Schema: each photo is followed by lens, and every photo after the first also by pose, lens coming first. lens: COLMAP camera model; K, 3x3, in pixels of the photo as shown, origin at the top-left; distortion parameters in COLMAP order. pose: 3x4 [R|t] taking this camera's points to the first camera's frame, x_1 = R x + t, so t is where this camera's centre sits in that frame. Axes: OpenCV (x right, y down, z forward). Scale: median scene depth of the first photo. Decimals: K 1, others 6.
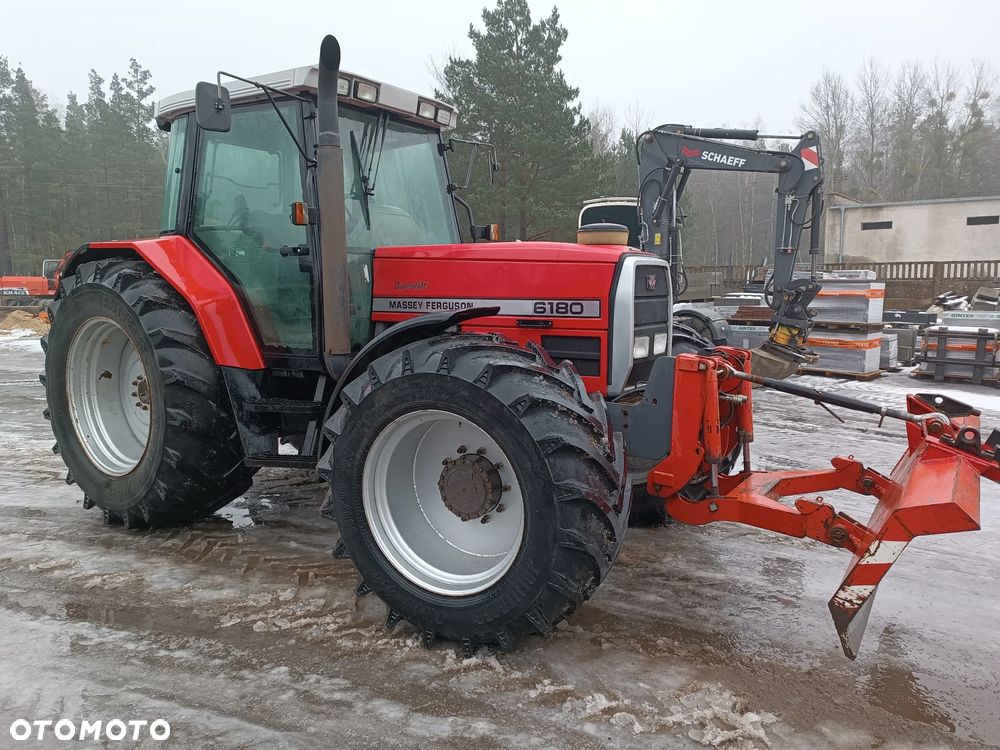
lens RADIAL K [[709.9, 0, 496.0], [0, 709.9, 376.9], [0, 0, 1]] dist [0.035203, -0.024782]
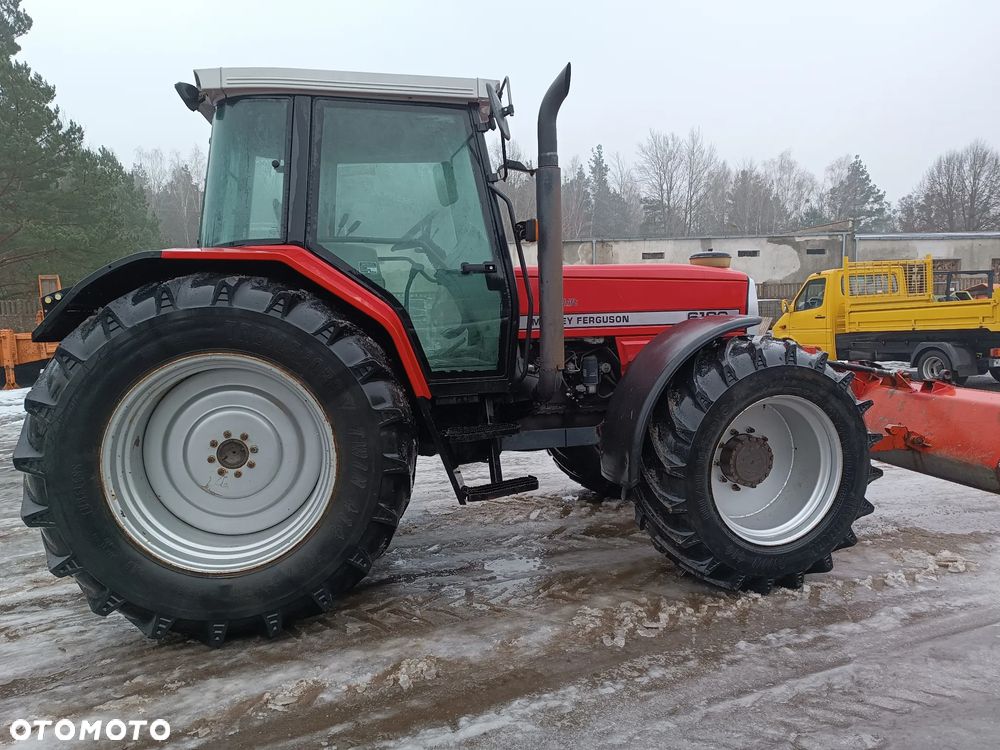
lens RADIAL K [[709.9, 0, 497.8], [0, 709.9, 377.4], [0, 0, 1]] dist [0.035203, -0.024782]
pose [[0.708249, -0.084257, 0.700917, -1.144025], [0.114423, 0.993425, 0.003799, -0.040023], [-0.696628, 0.077510, 0.713233, 0.389194]]
